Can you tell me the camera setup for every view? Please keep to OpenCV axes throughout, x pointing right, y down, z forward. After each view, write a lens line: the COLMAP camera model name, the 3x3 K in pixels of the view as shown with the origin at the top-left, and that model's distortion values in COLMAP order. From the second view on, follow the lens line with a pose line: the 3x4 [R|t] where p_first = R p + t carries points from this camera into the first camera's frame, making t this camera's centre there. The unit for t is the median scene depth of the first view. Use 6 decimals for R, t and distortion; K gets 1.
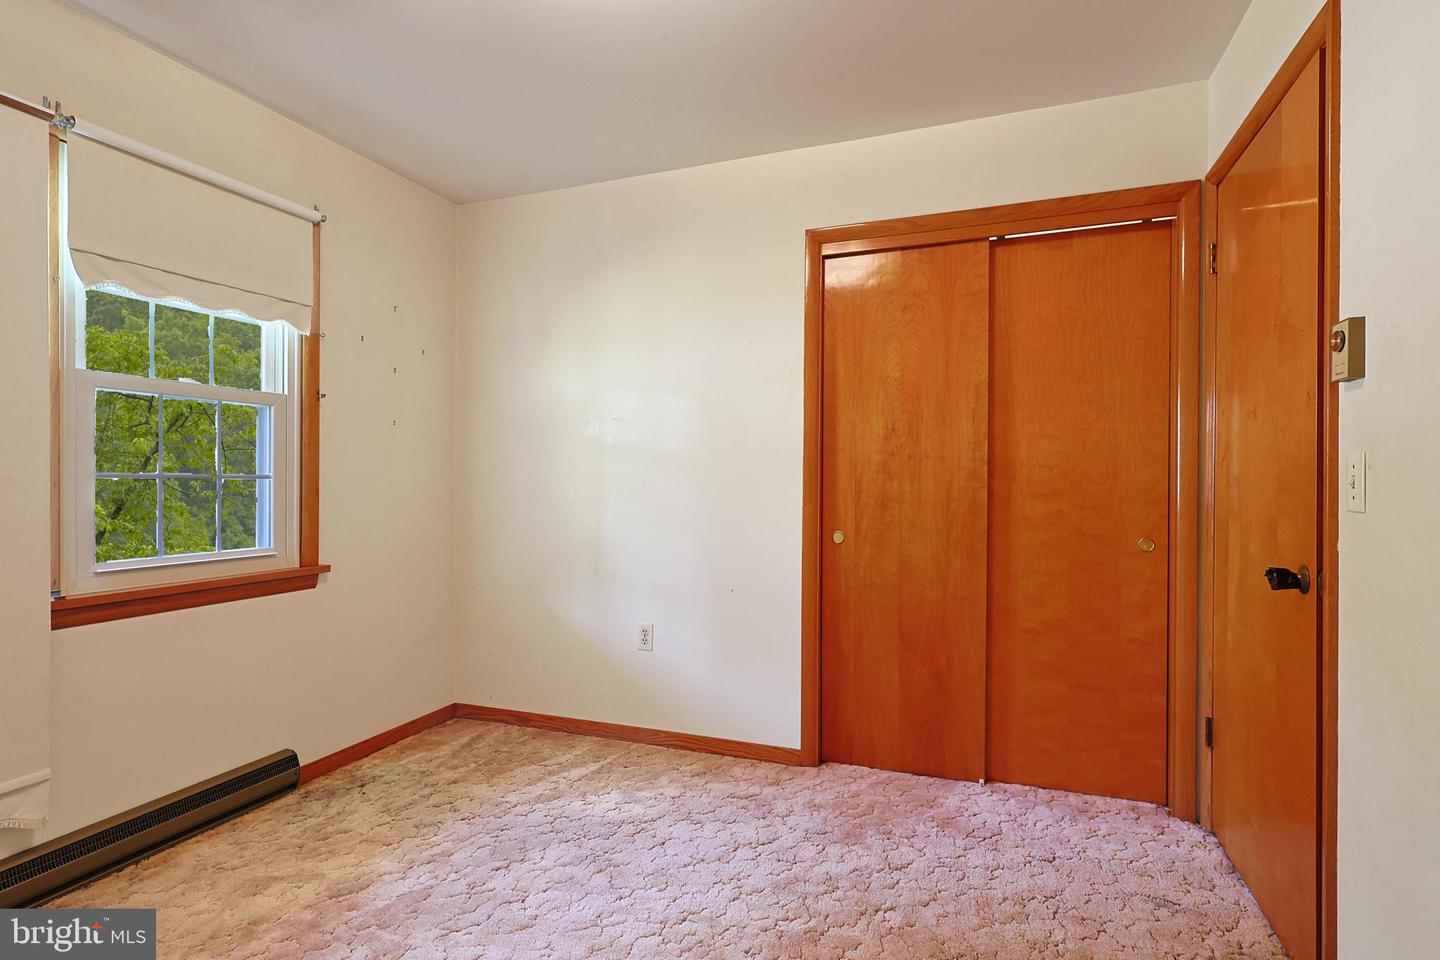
lens RADIAL K [[707.0, 0, 730.1], [0, 707.0, 479.2], [0, 0, 1]] dist [-0.000381, 0.000090]
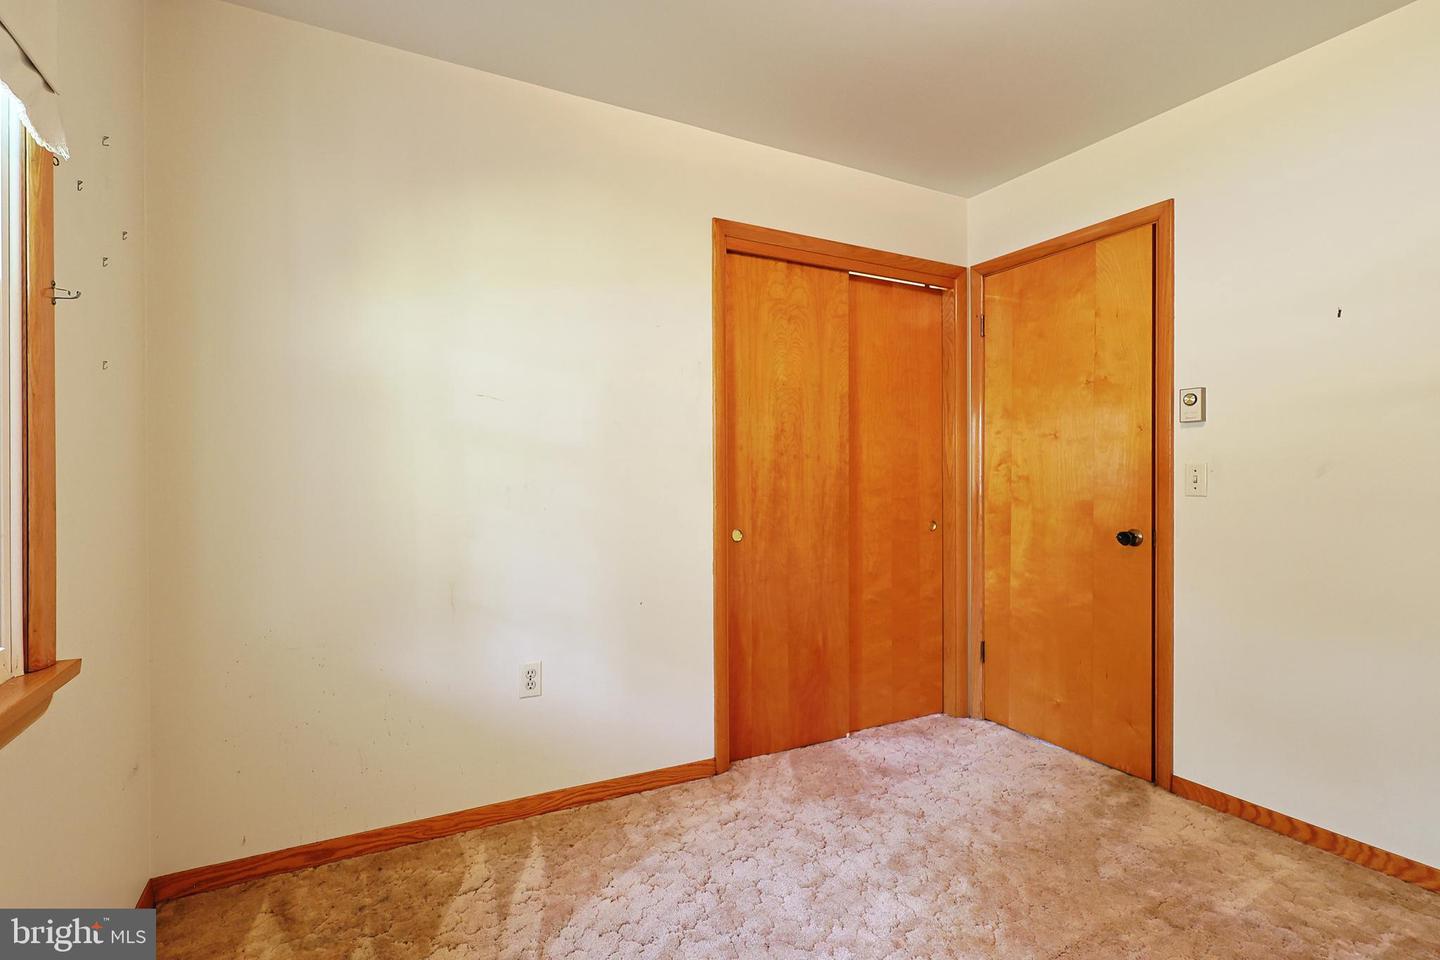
lens RADIAL K [[708.6, 0, 721.6], [0, 708.6, 486.4], [0, 0, 1]] dist [0.000985, 0.000316]
pose [[0.655434, -0.007360, 0.755216, -0.647002], [-0.002485, 0.999926, 0.011902, 0.001328], [-0.755248, -0.009677, 0.655368, 0.379106]]
